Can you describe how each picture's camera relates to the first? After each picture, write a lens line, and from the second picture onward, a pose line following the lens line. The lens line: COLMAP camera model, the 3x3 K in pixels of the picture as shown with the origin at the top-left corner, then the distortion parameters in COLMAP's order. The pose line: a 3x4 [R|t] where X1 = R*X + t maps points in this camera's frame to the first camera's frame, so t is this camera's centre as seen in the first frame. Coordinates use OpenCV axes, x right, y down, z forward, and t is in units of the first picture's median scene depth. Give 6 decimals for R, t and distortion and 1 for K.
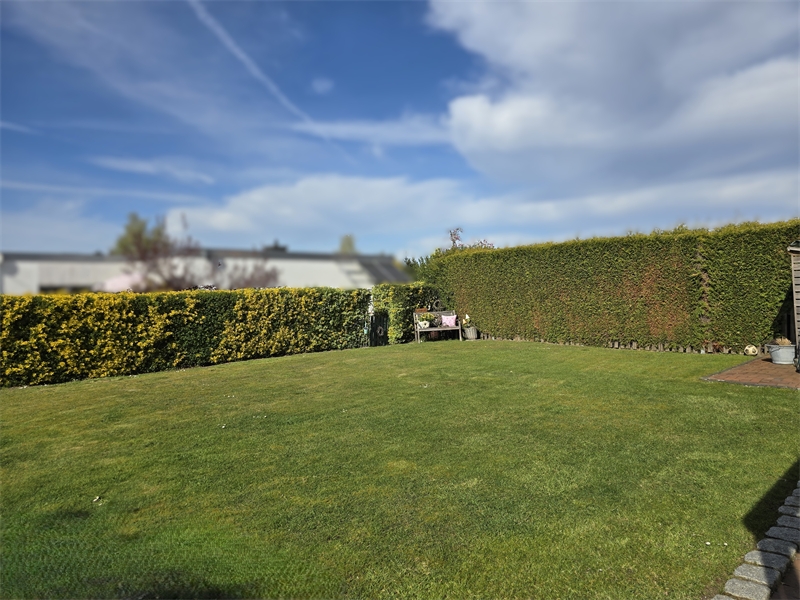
lens RADIAL K [[525.6, 0, 400.0], [0, 525.6, 300.0], [0, 0, 1]] dist [0.068031, -0.073884]
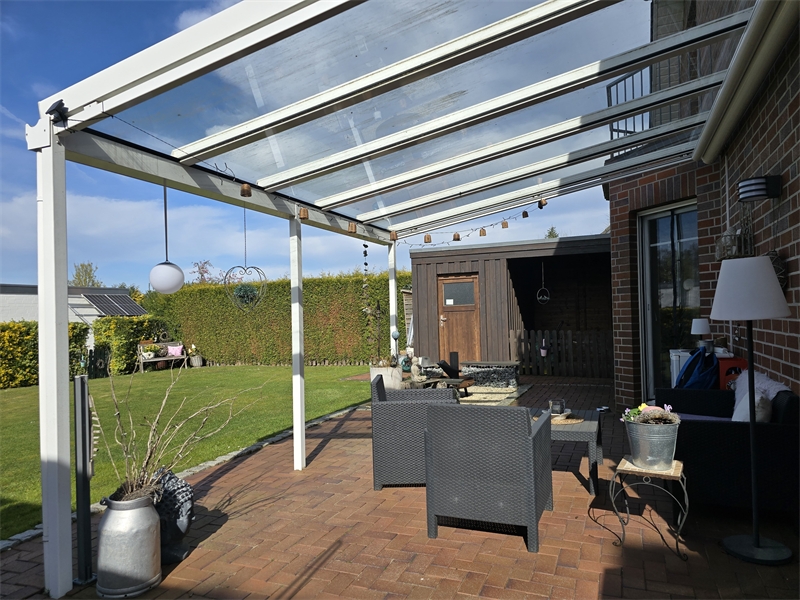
lens RADIAL K [[525.6, 0, 400.0], [0, 525.6, 300.0], [0, 0, 1]] dist [0.068031, -0.073884]
pose [[0.907705, -0.000251, 0.419609, 0.060848], [0.025598, 0.998170, -0.054778, 0.007489], [-0.418828, 0.060463, 0.906051, -0.207964]]
